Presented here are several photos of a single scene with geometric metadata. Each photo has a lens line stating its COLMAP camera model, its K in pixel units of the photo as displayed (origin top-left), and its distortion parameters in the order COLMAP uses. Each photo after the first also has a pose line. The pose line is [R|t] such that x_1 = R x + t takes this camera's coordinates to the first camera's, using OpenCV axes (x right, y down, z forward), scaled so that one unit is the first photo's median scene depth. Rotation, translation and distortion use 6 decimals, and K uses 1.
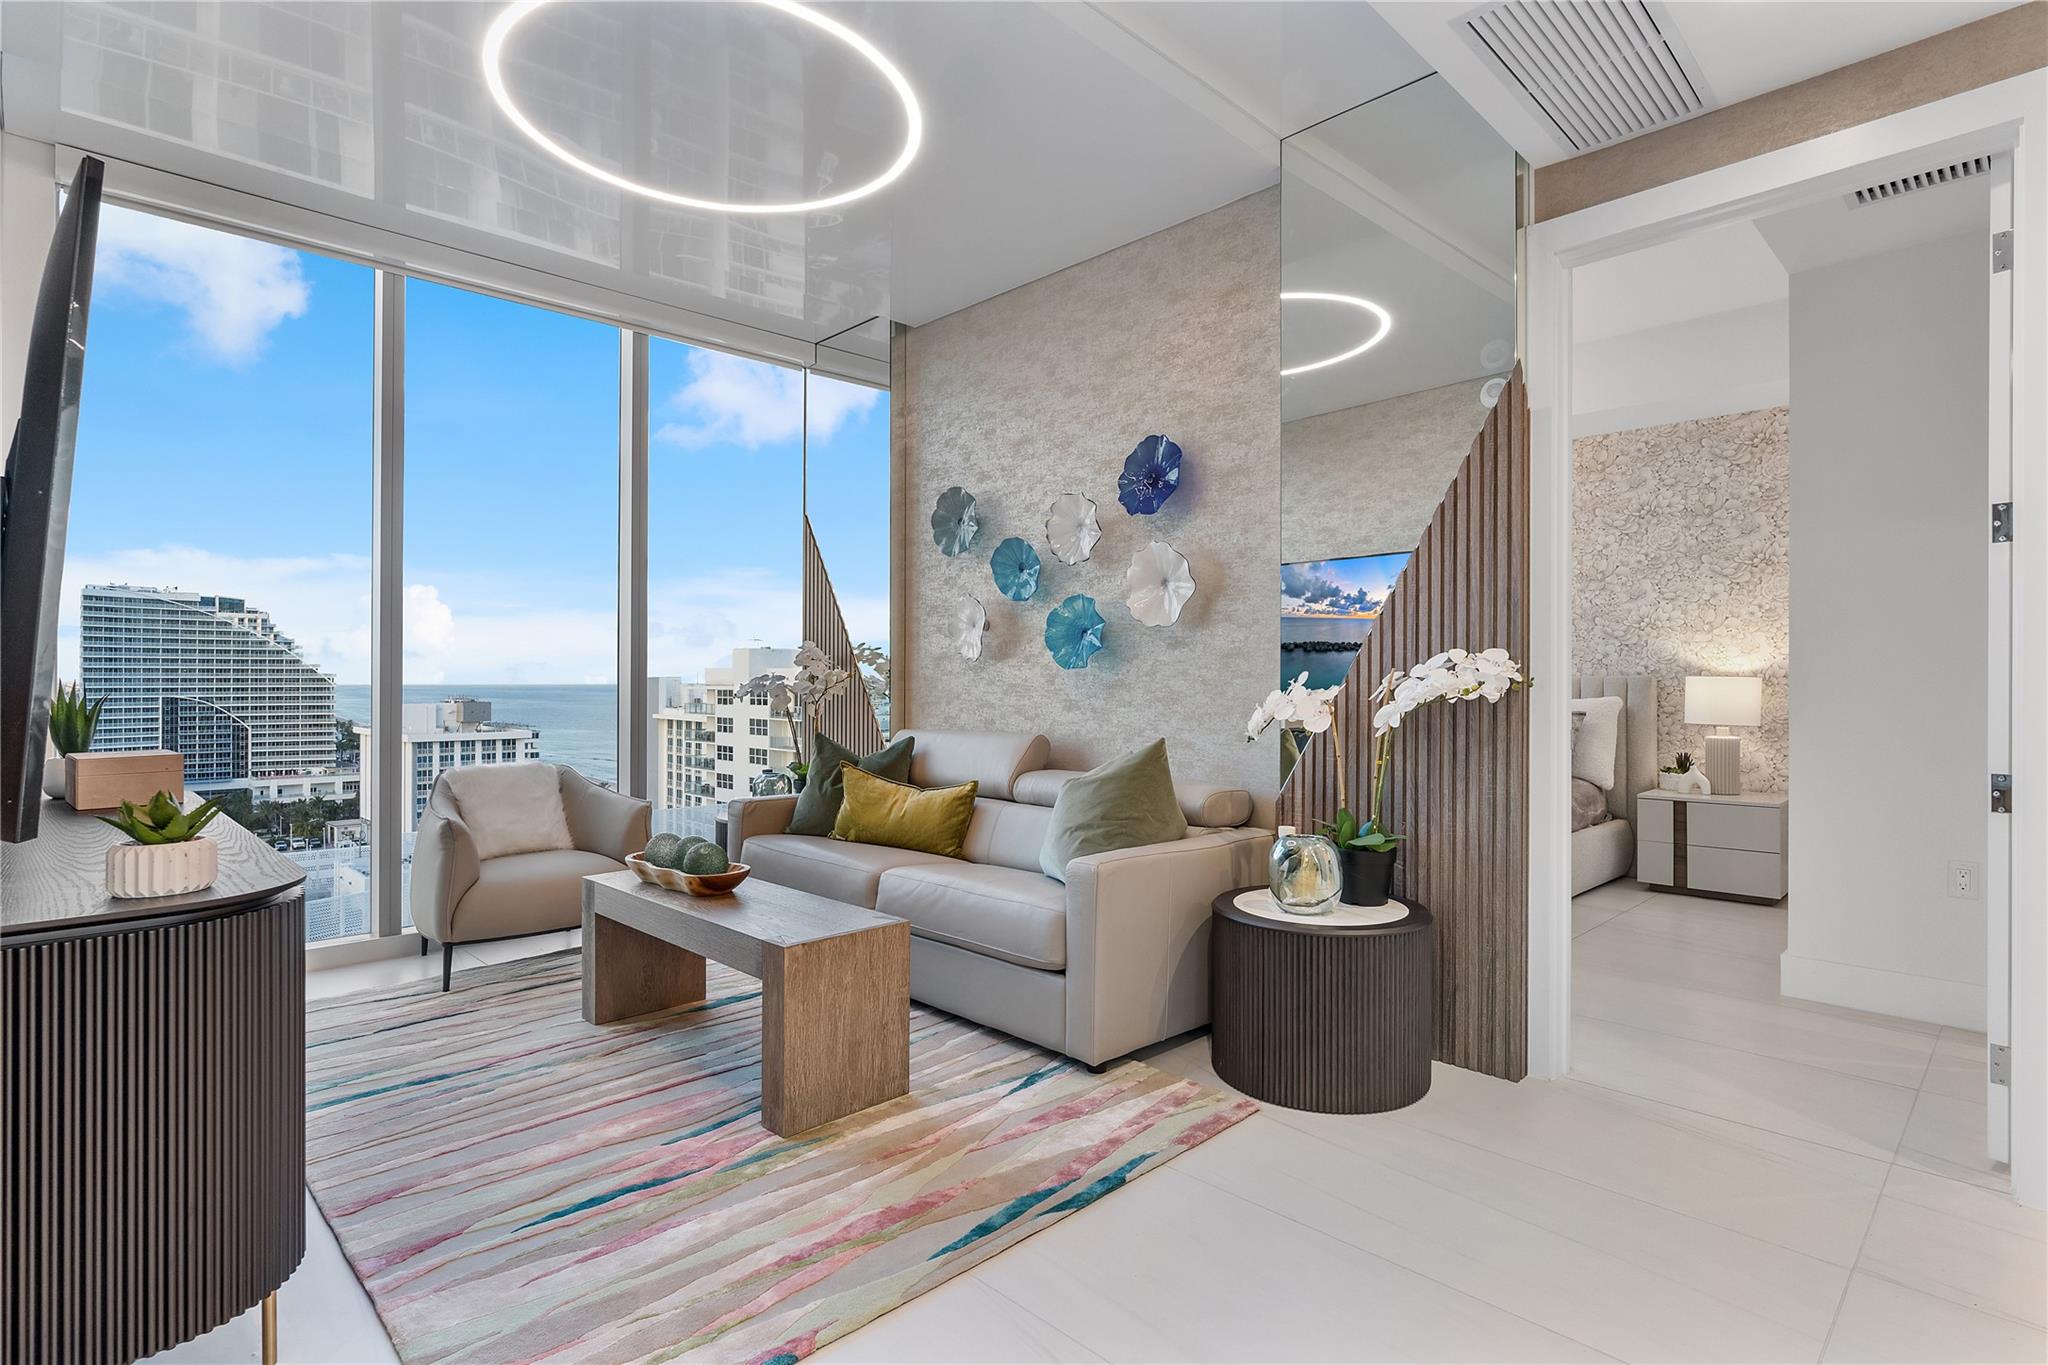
lens RADIAL K [[1003.1, 0, 1024.0], [0, 1003.1, 682.5], [0, 0, 1]] dist [-0.000570, -0.000473]
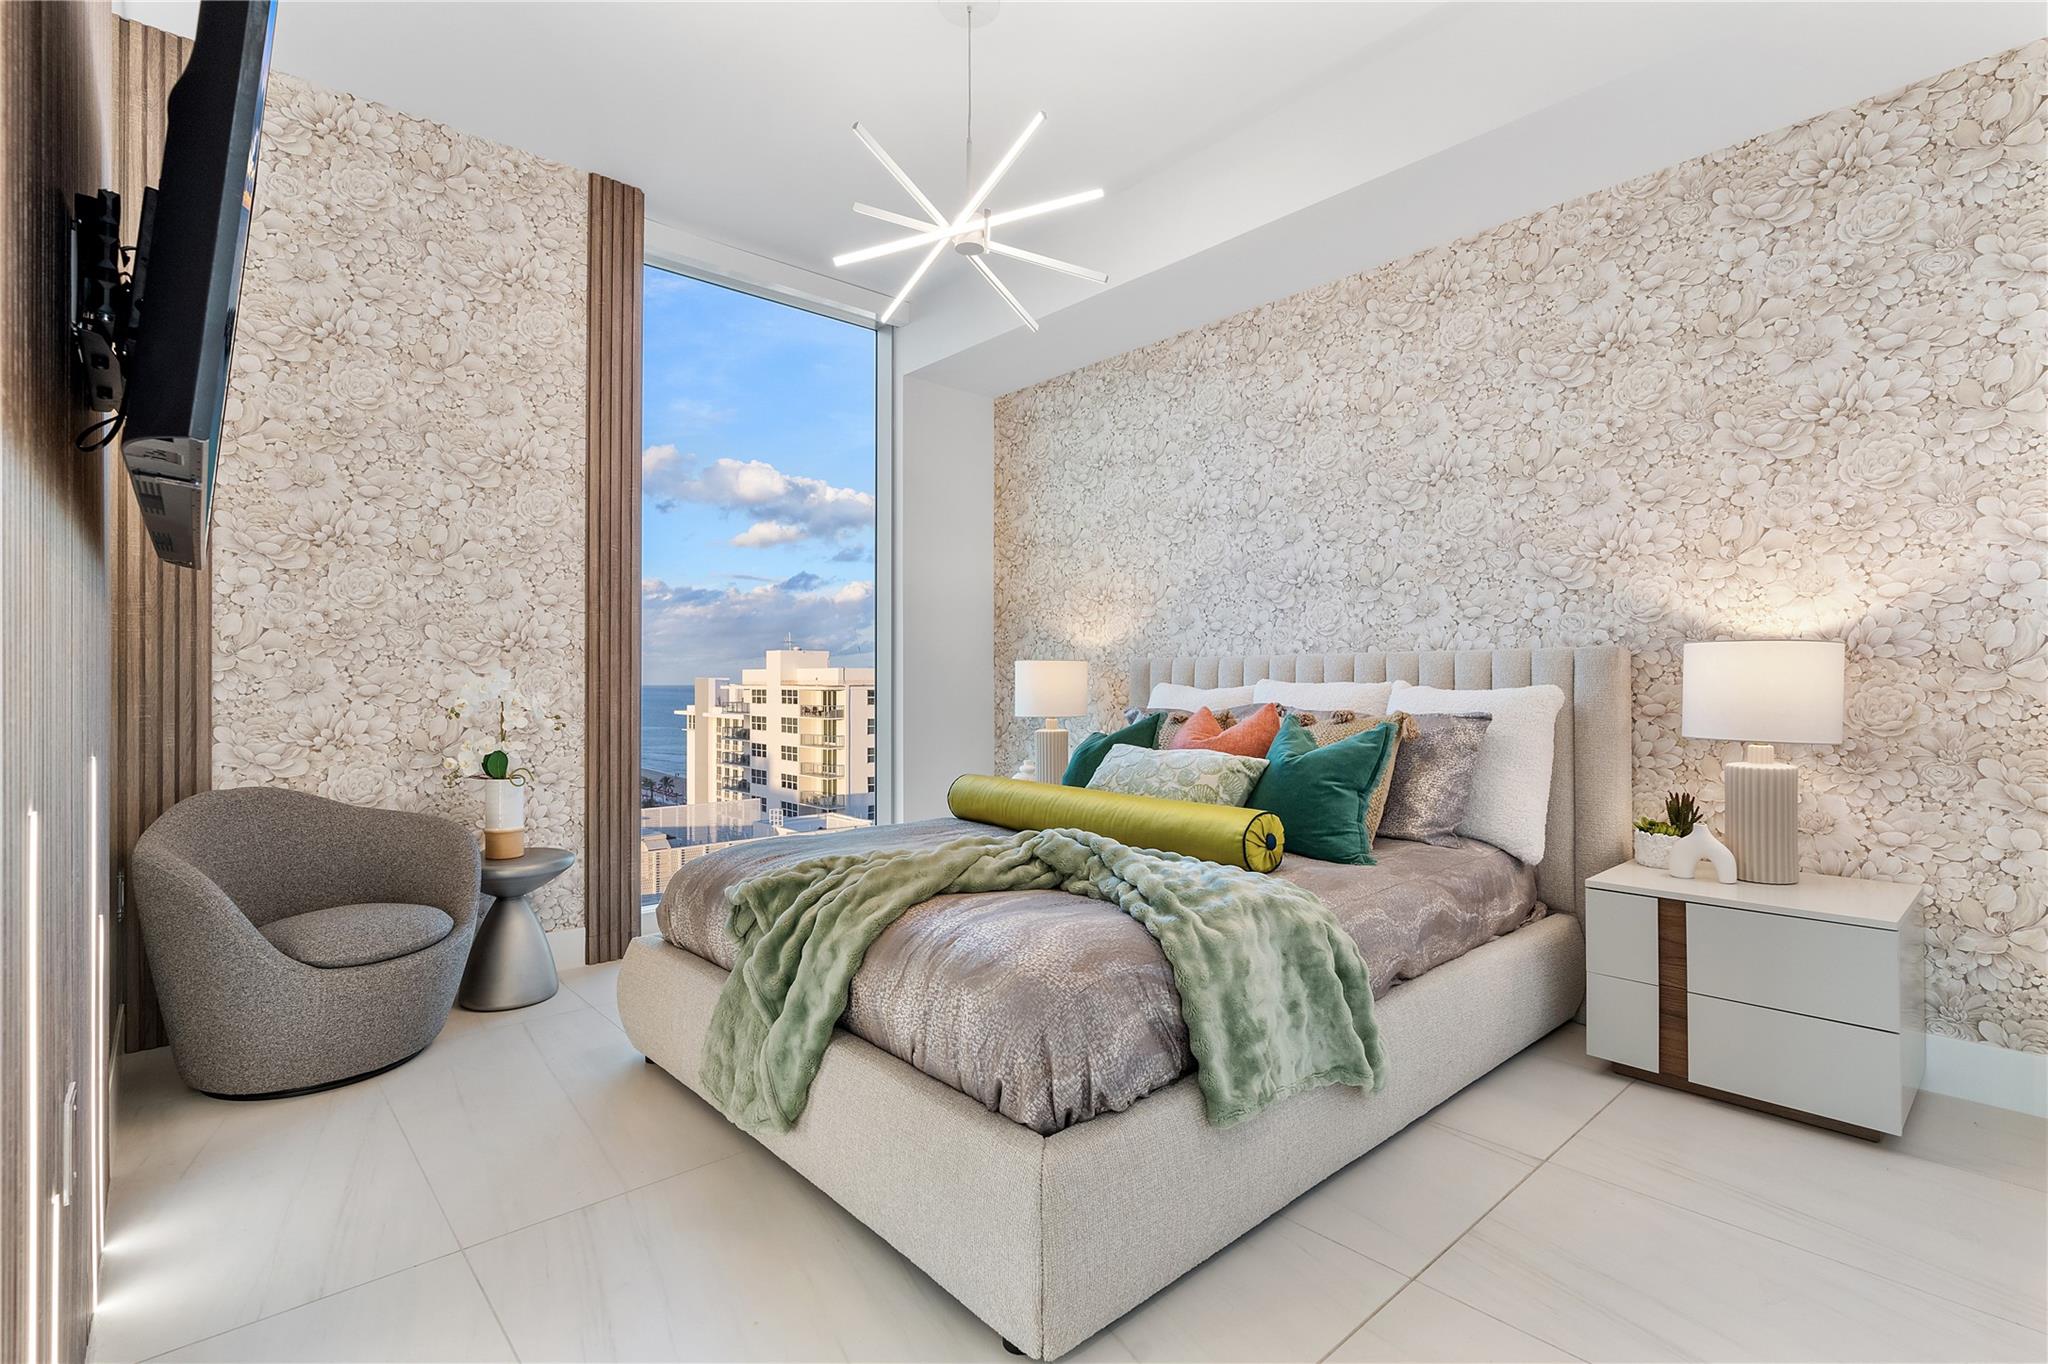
lens RADIAL K [[939.1, 0, 1024.0], [0, 939.1, 682.0], [0, 0, 1]] dist [-0.003637, -0.000124]
pose [[0.999021, -0.006693, -0.043721, 0.340293], [0.006713, 0.999977, 0.000322, 0.010380], [0.043718, -0.000615, 0.999044, 0.501811]]
